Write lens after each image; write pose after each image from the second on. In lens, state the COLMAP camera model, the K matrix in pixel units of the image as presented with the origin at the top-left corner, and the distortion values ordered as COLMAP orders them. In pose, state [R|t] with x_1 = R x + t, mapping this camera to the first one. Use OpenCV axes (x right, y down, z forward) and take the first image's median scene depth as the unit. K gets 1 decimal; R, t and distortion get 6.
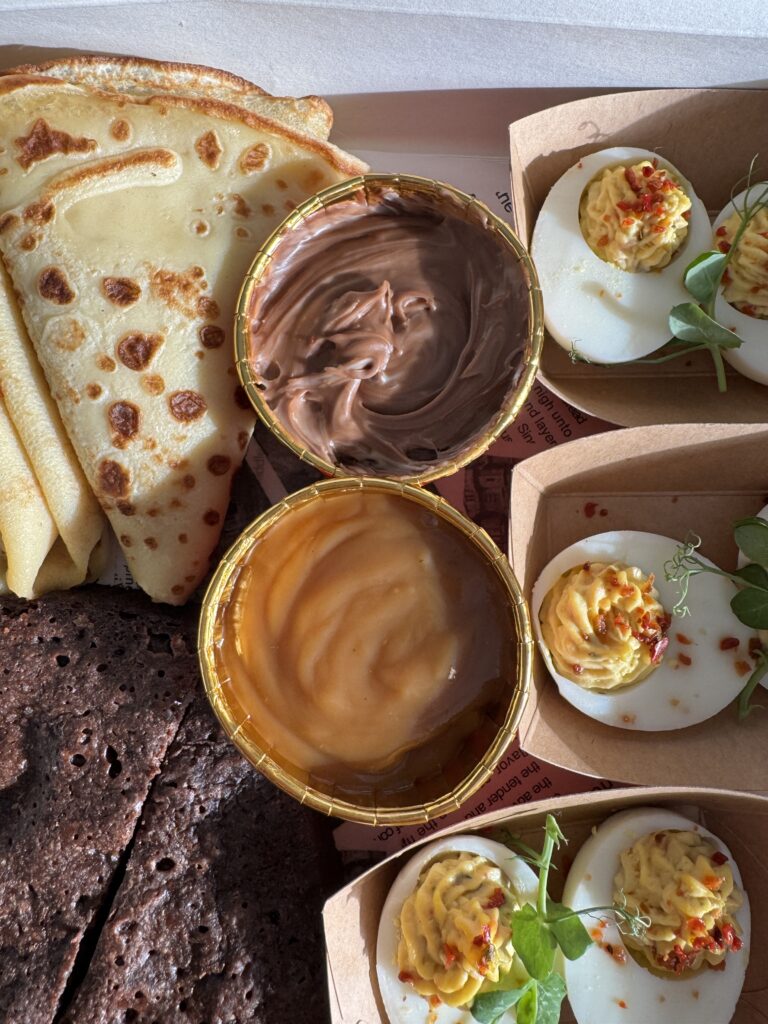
lens RADIAL K [[728.5, 0, 378.8], [0, 728.5, 469.8], [0, 0, 1]] dist [-0.000513, 0.001830]
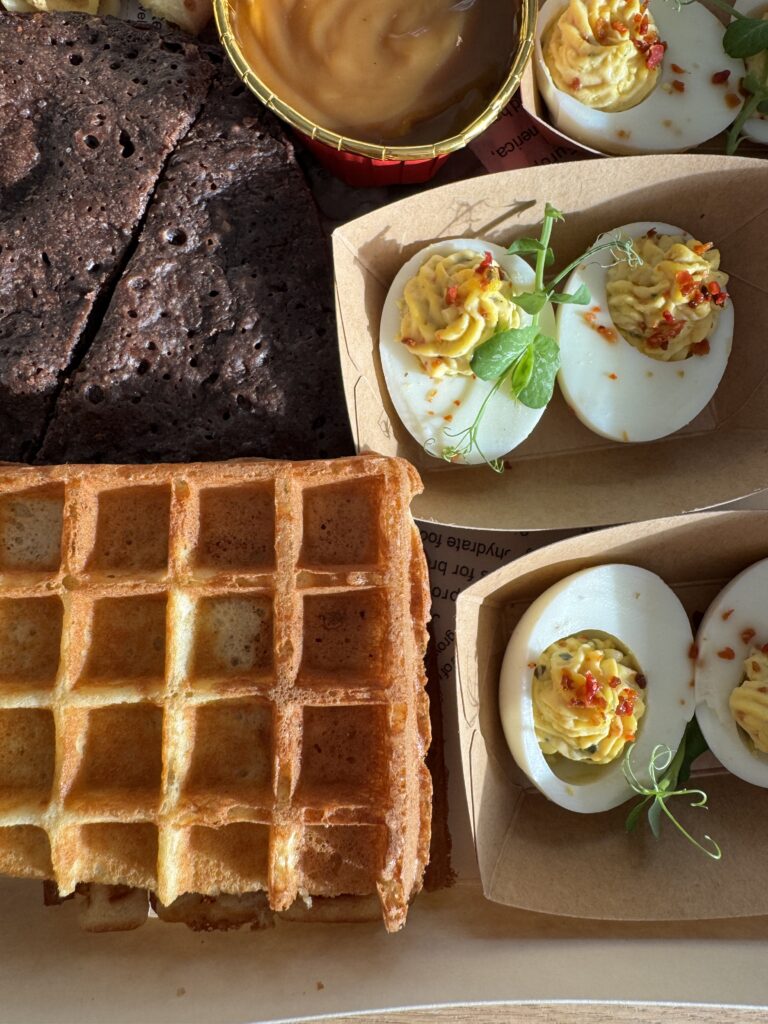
lens RADIAL K [[728.5, 0, 378.8], [0, 728.5, 469.8], [0, 0, 1]] dist [-0.000513, 0.001830]
pose [[0.999426, 0.016684, 0.029483, -0.032480], [-0.017322, 0.999618, 0.021537, 0.844007], [-0.029112, -0.022035, 0.999333, -0.045556]]
